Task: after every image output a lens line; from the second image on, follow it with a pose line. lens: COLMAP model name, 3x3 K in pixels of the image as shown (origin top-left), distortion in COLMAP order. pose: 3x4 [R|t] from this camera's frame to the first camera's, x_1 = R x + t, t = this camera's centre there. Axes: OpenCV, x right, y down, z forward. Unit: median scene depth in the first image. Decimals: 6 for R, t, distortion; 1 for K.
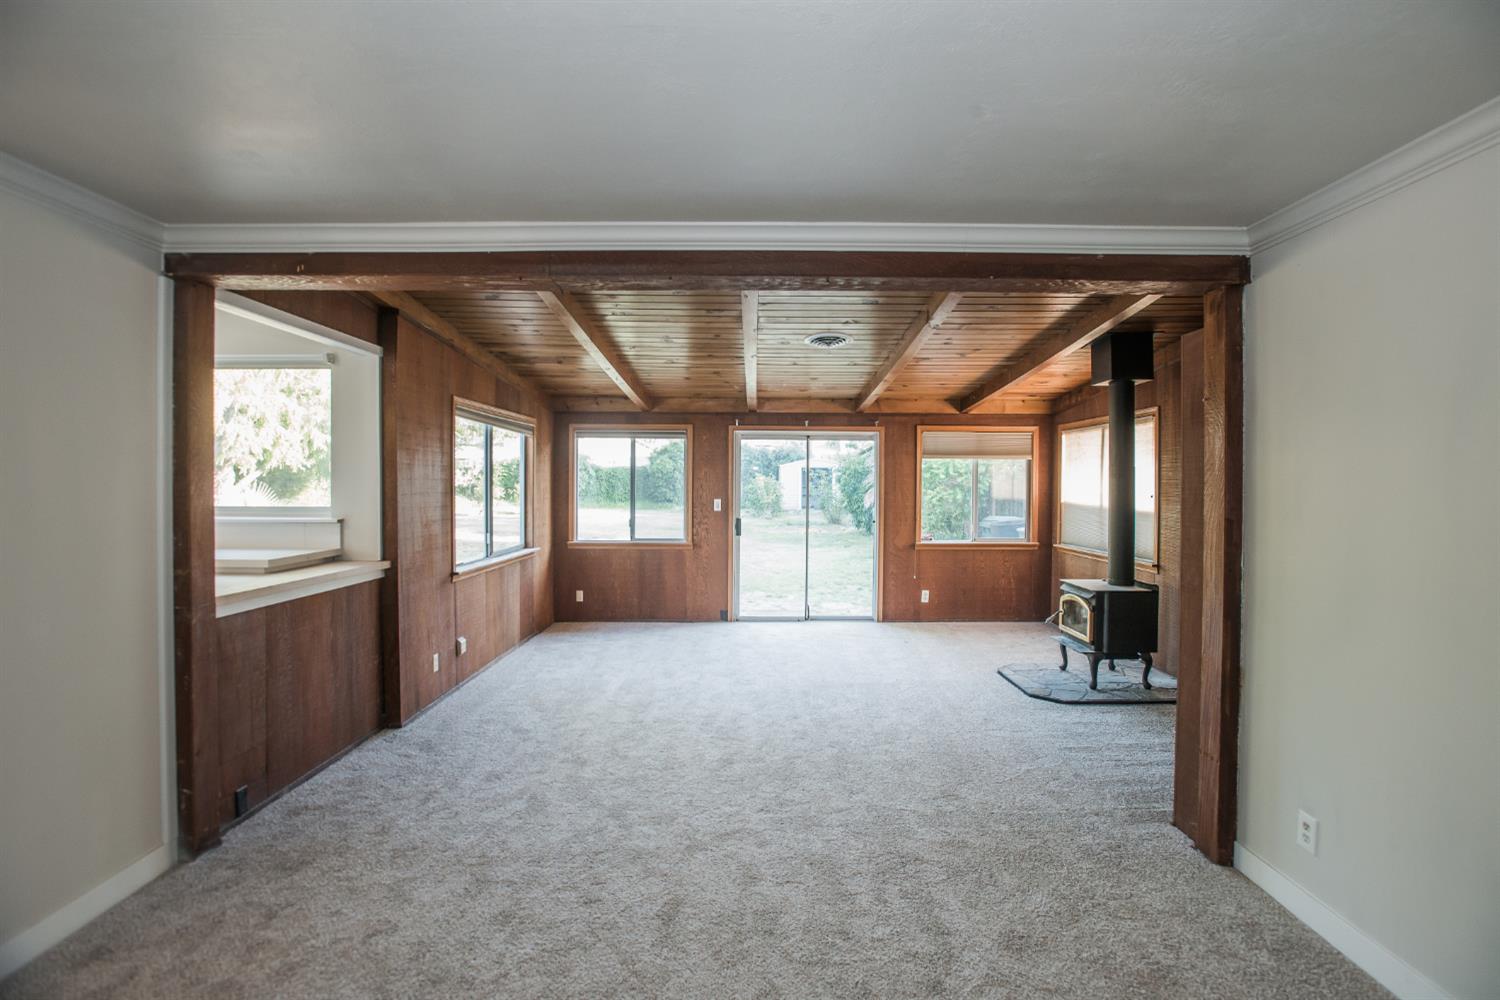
lens RADIAL K [[729.1, 0, 759.6], [0, 729.1, 491.8], [0, 0, 1]] dist [-0.062972, 0.022006]
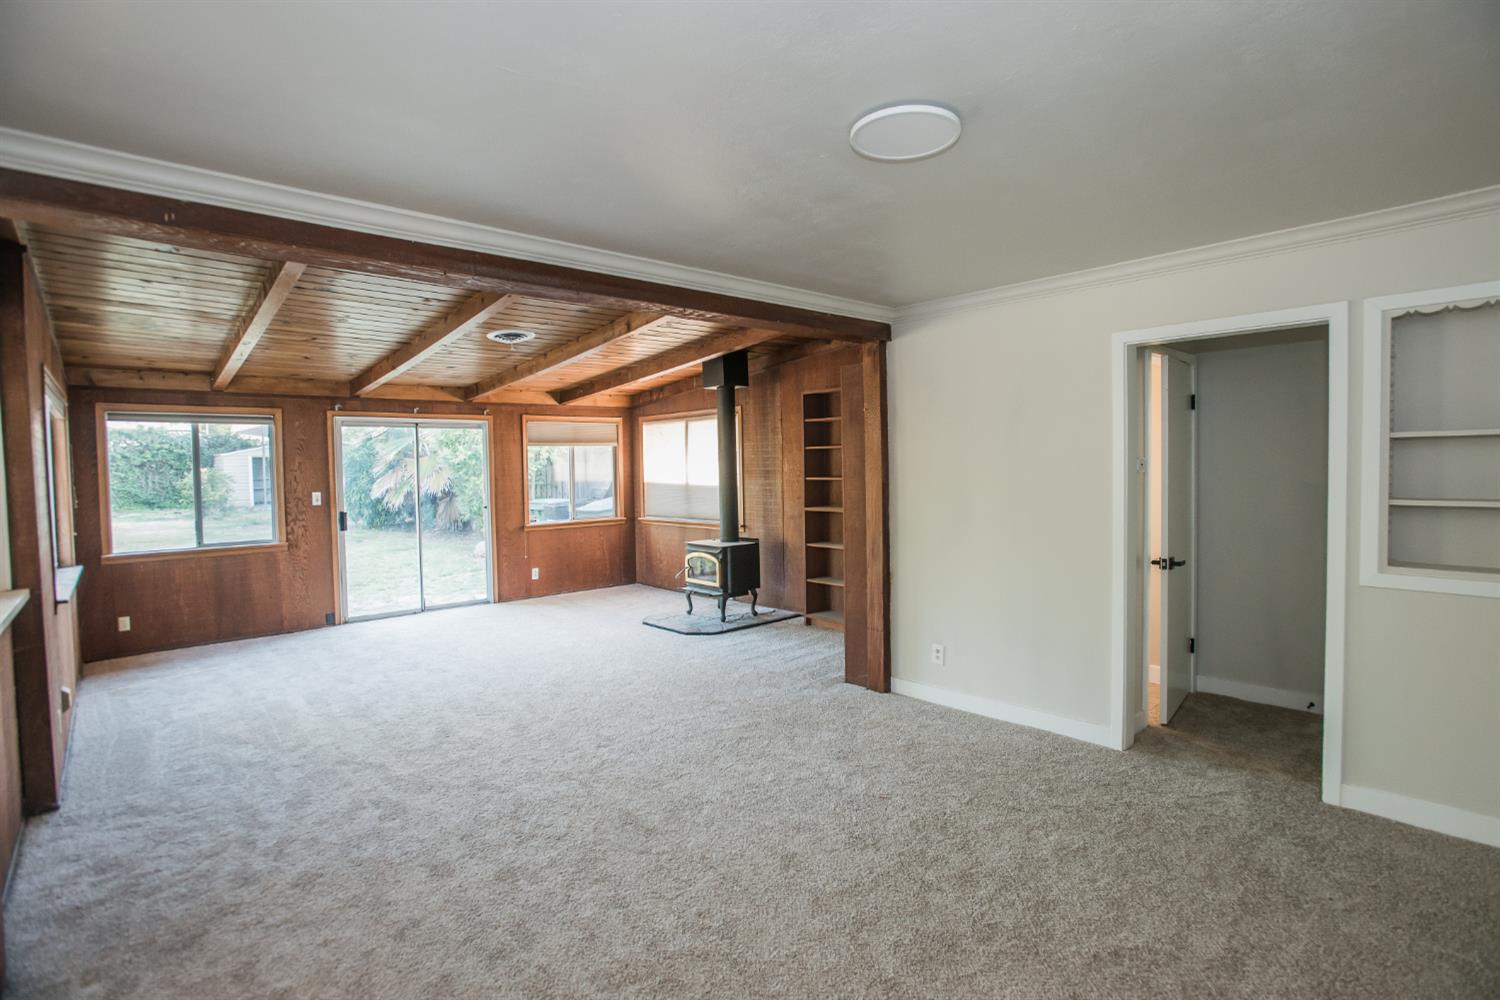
lens RADIAL K [[729.1, 0, 756.0], [0, 729.1, 488.2], [0, 0, 1]] dist [-0.062972, 0.022006]
pose [[0.741387, -0.040506, 0.669854, -0.554186], [0.031204, 0.999178, 0.025884, -0.001984], [-0.670352, 0.001712, 0.742041, -0.042680]]
